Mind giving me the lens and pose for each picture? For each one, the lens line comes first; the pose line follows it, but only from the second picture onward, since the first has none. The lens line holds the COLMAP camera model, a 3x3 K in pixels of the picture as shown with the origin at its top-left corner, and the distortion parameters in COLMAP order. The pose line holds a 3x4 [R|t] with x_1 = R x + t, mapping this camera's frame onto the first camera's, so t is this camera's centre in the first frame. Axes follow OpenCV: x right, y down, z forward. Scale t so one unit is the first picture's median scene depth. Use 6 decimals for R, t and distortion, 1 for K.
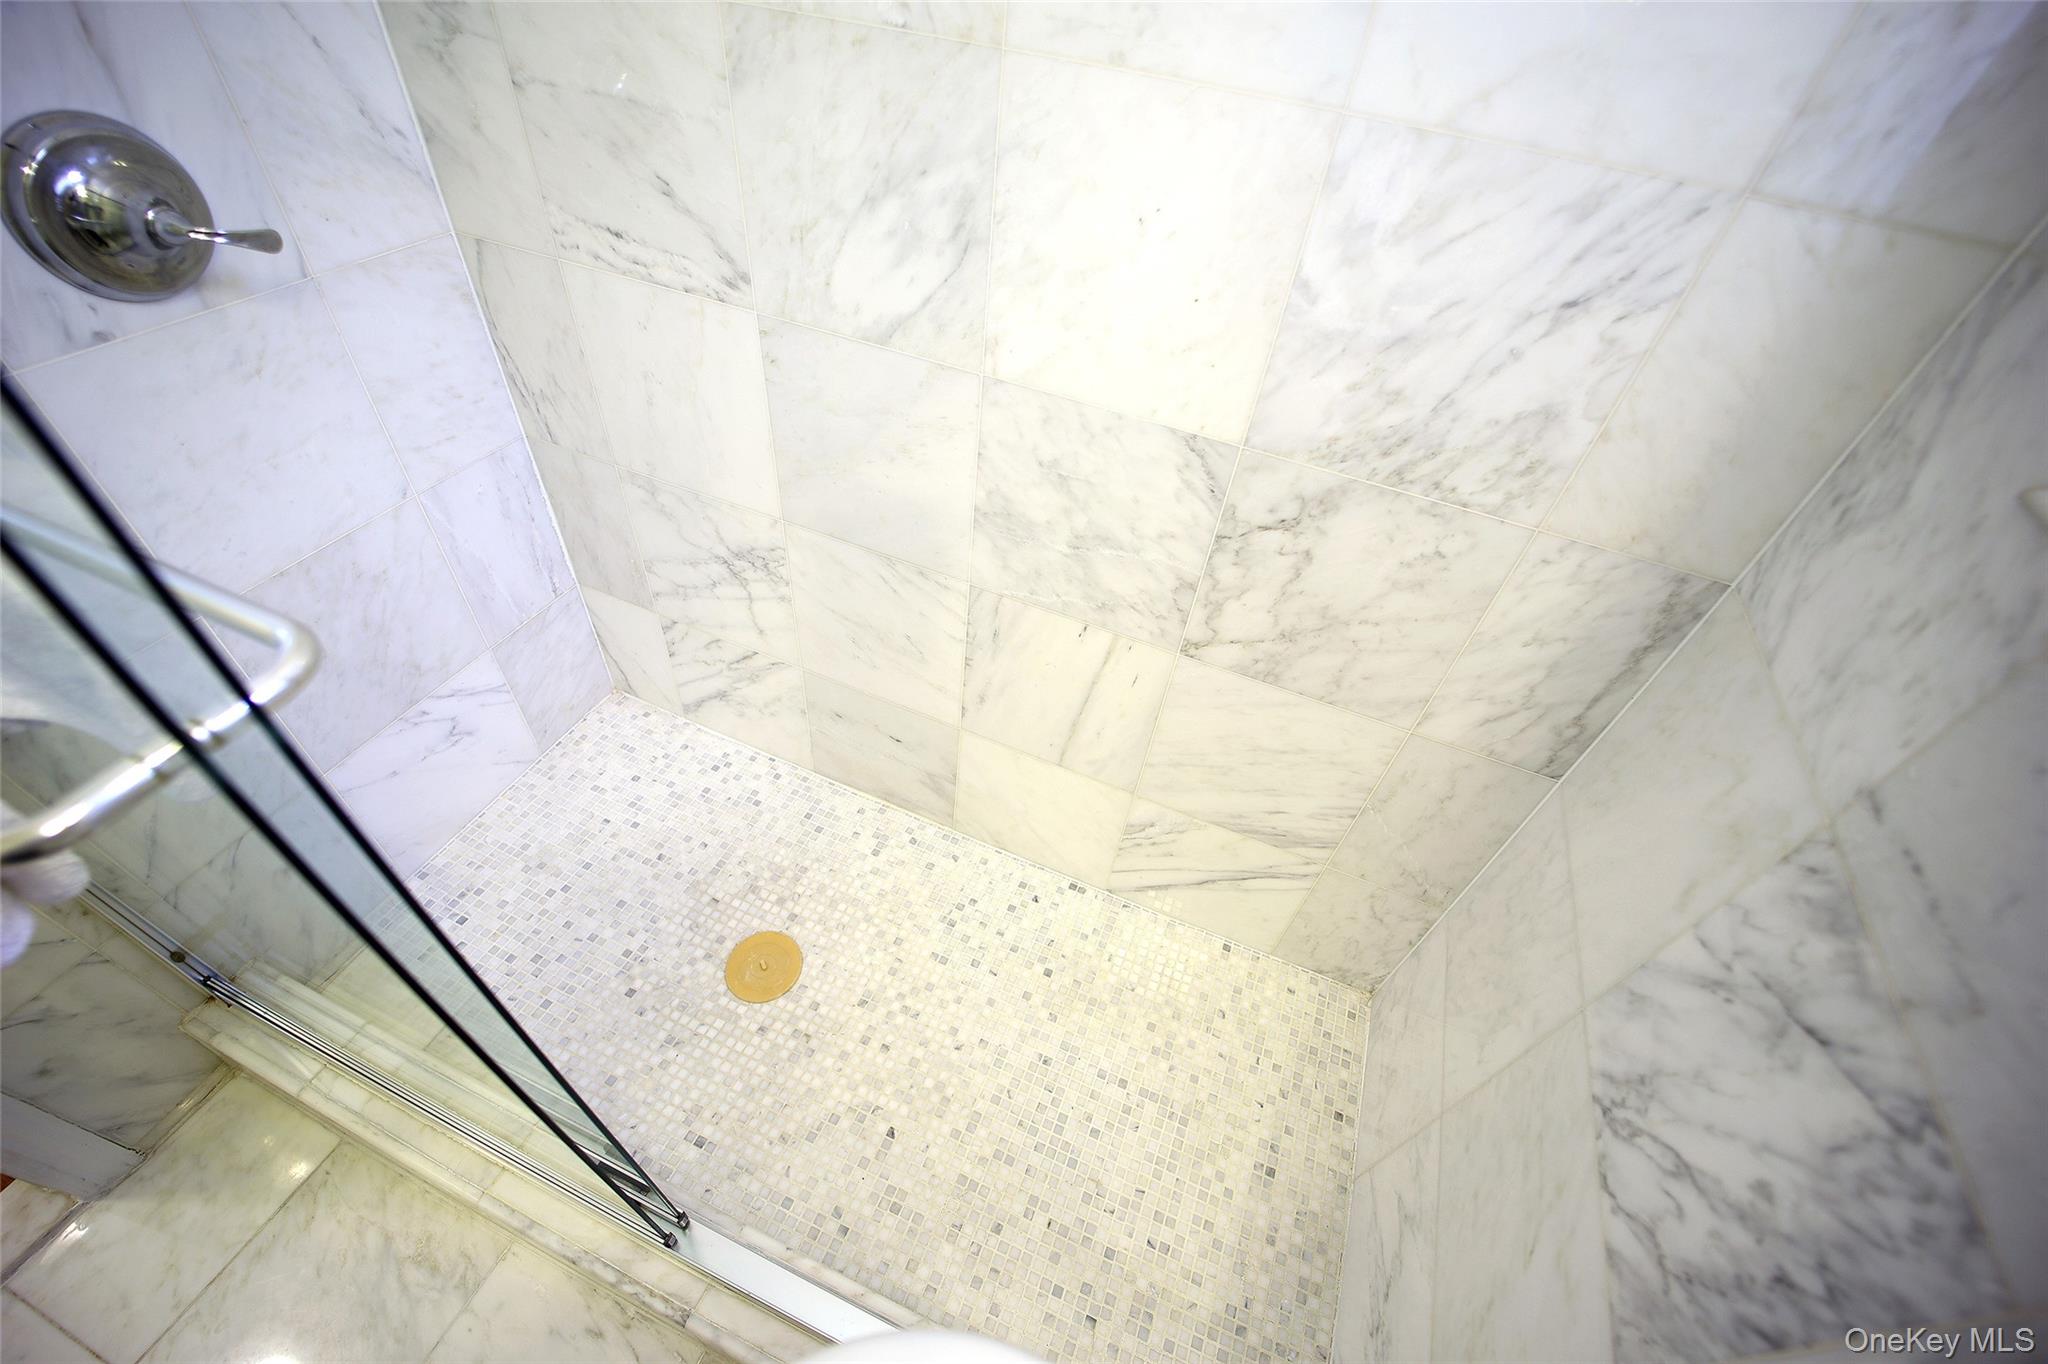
lens RADIAL K [[836.8, 0, 1021.6], [0, 836.8, 683.7], [0, 0, 1]] dist [-0.023805, 0.002364]
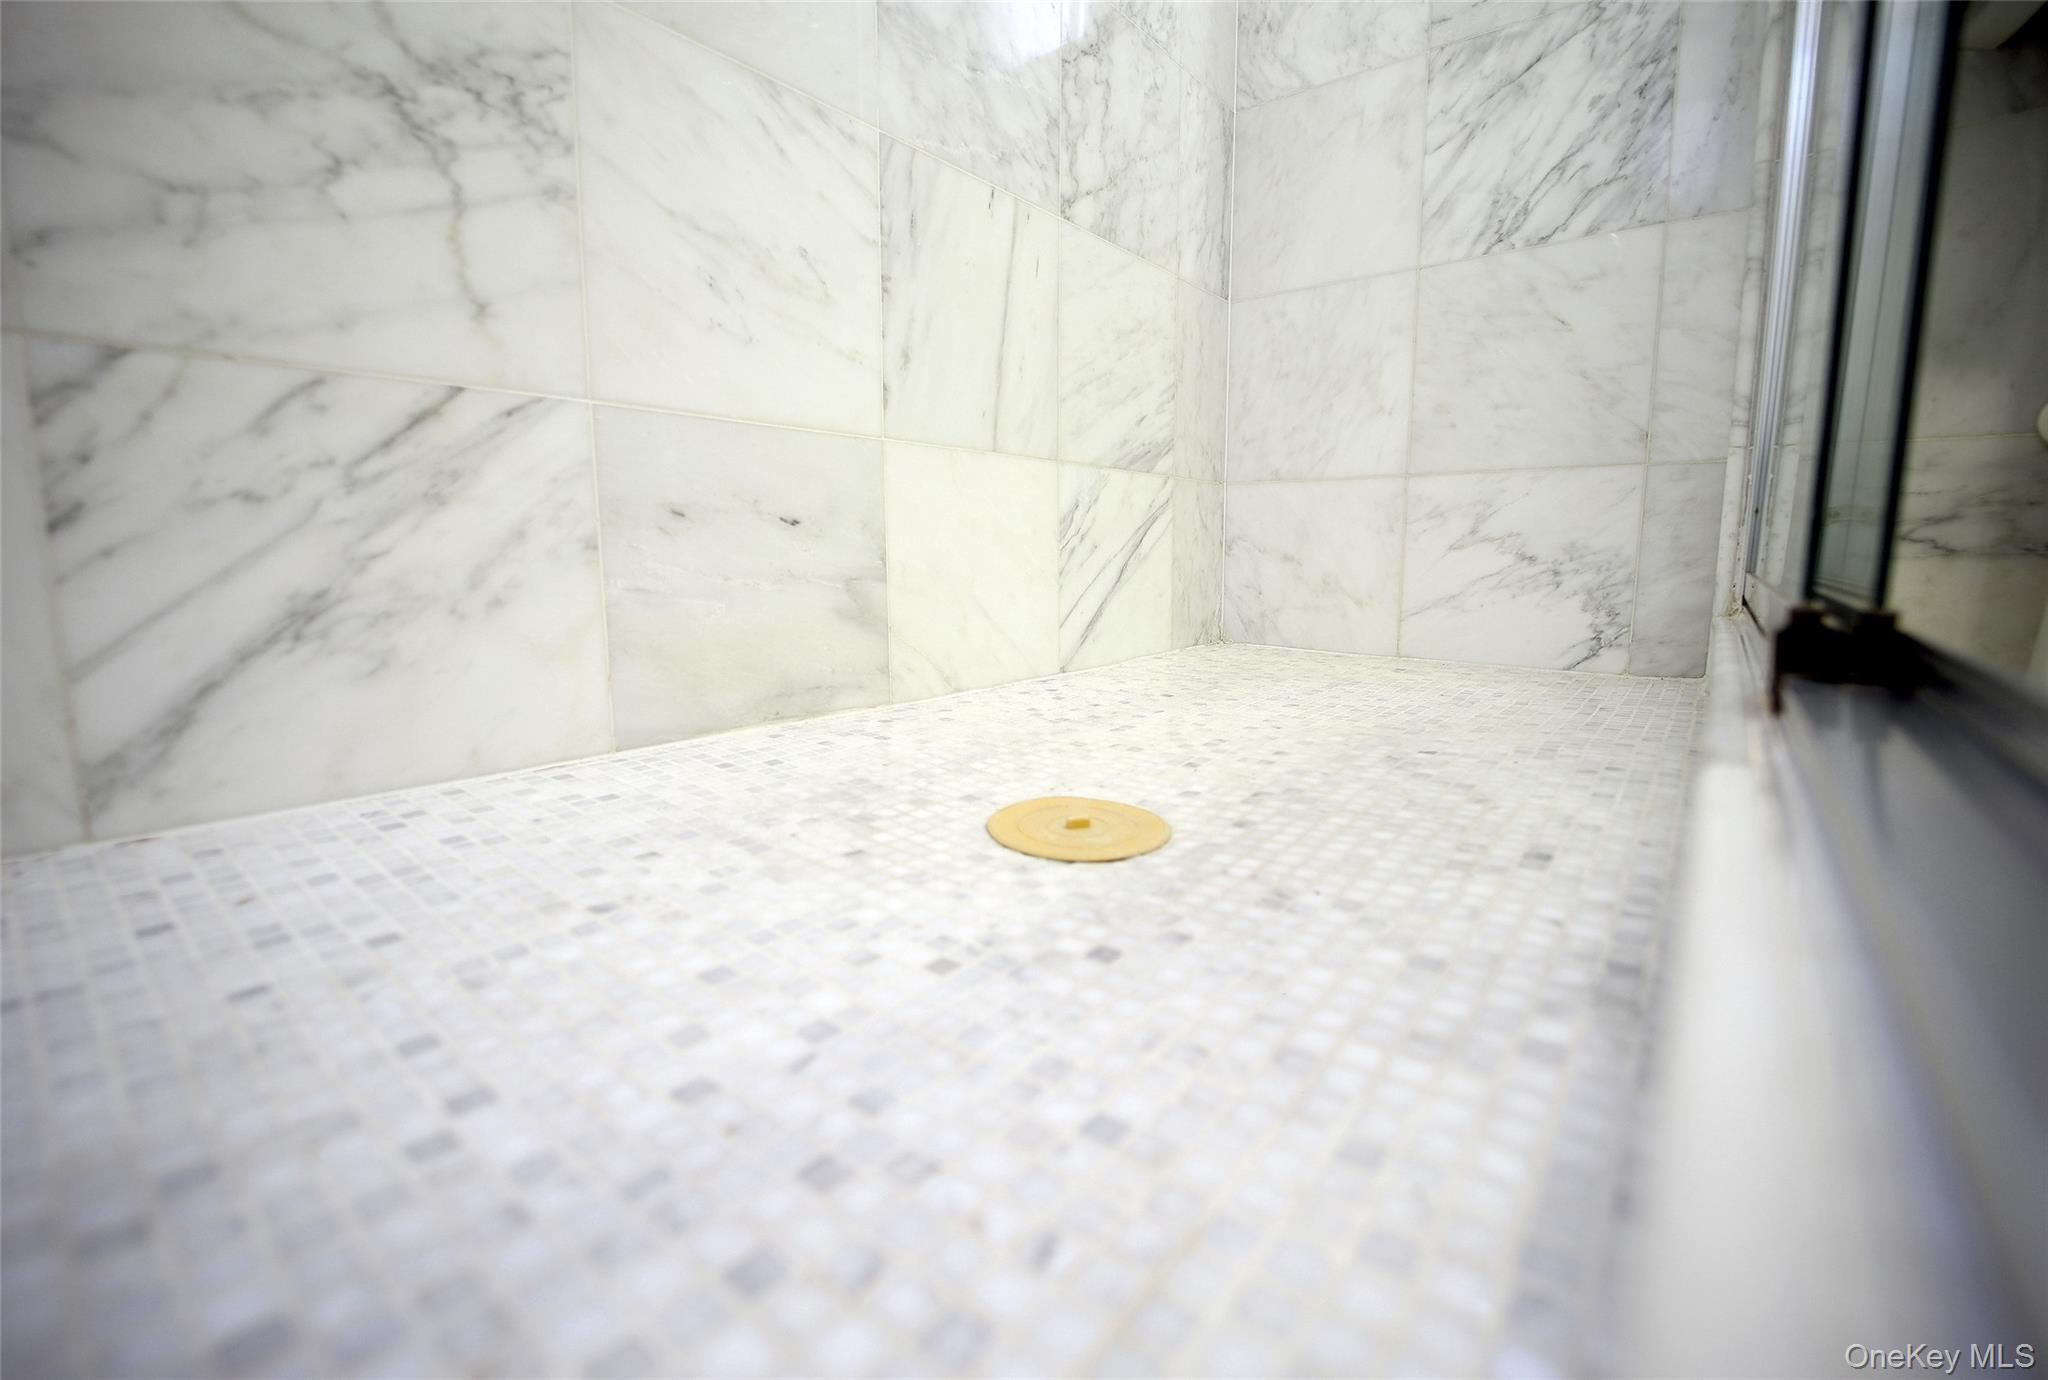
lens RADIAL K [[884.5, 0, 1027.3], [0, 884.5, 676.0], [0, 0, 1]] dist [-0.018248, -0.000177]
pose [[0.278255, -0.218185, 0.935398, -0.953631], [0.695681, 0.717256, -0.039643, 0.384292], [-0.662270, 0.661770, 0.351367, 1.093651]]
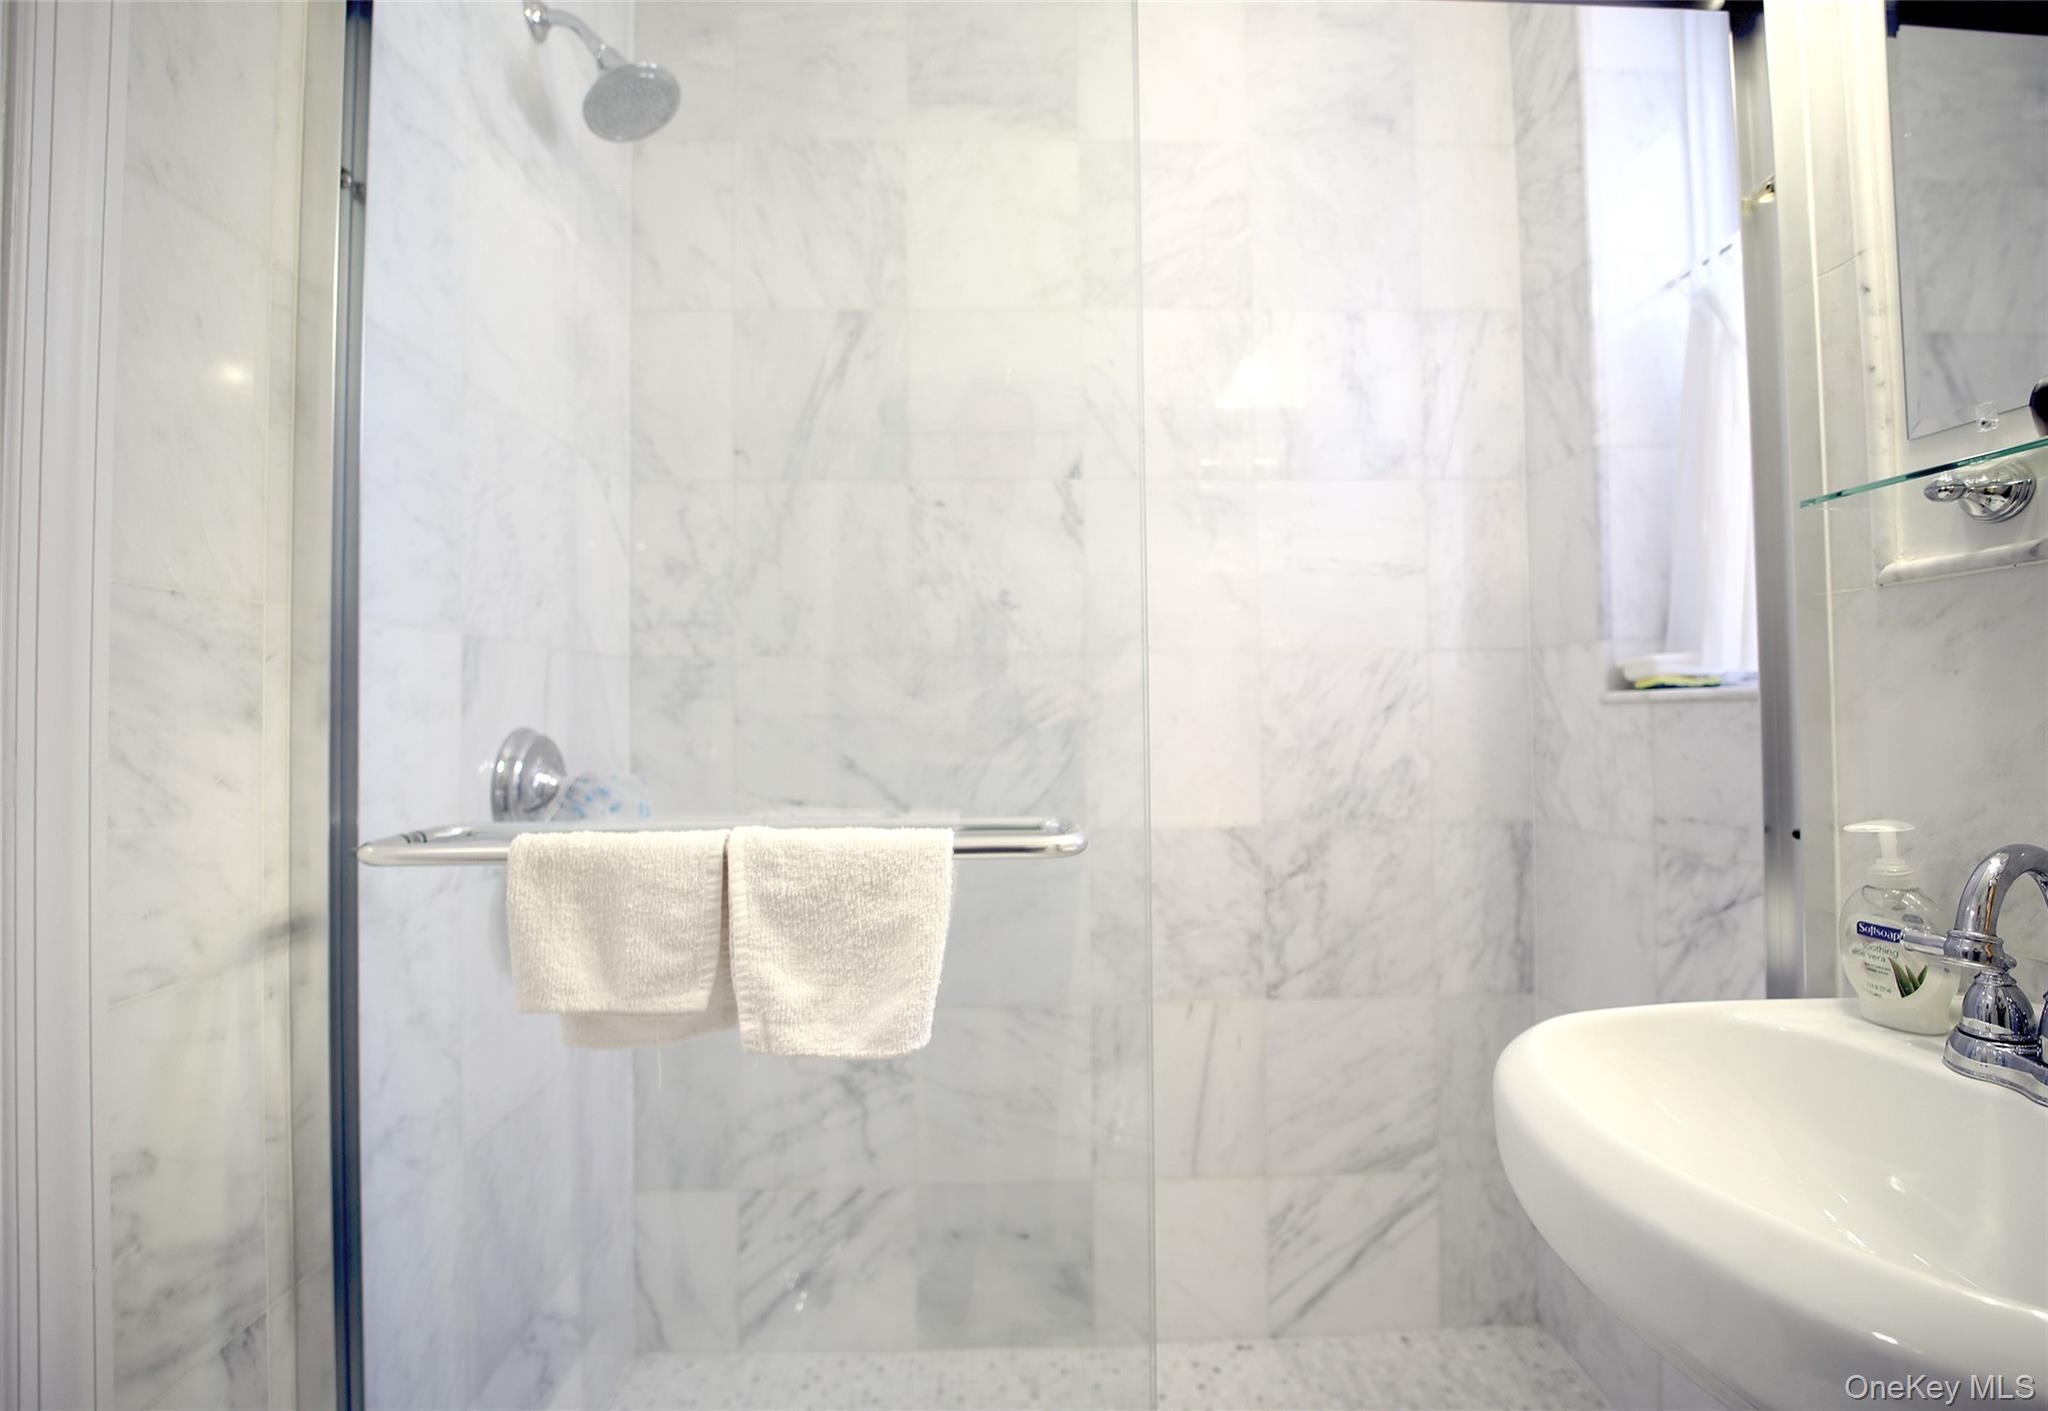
lens RADIAL K [[961.3, 0, 1013.1], [0, 961.3, 685.8], [0, 0, 1]] dist [-0.015935, -0.001105]
pose [[0.909068, -0.091747, 0.406420, -0.798492], [0.354079, 0.684238, -0.637531, 0.481906], [-0.219596, 0.723464, 0.654505, -0.282548]]
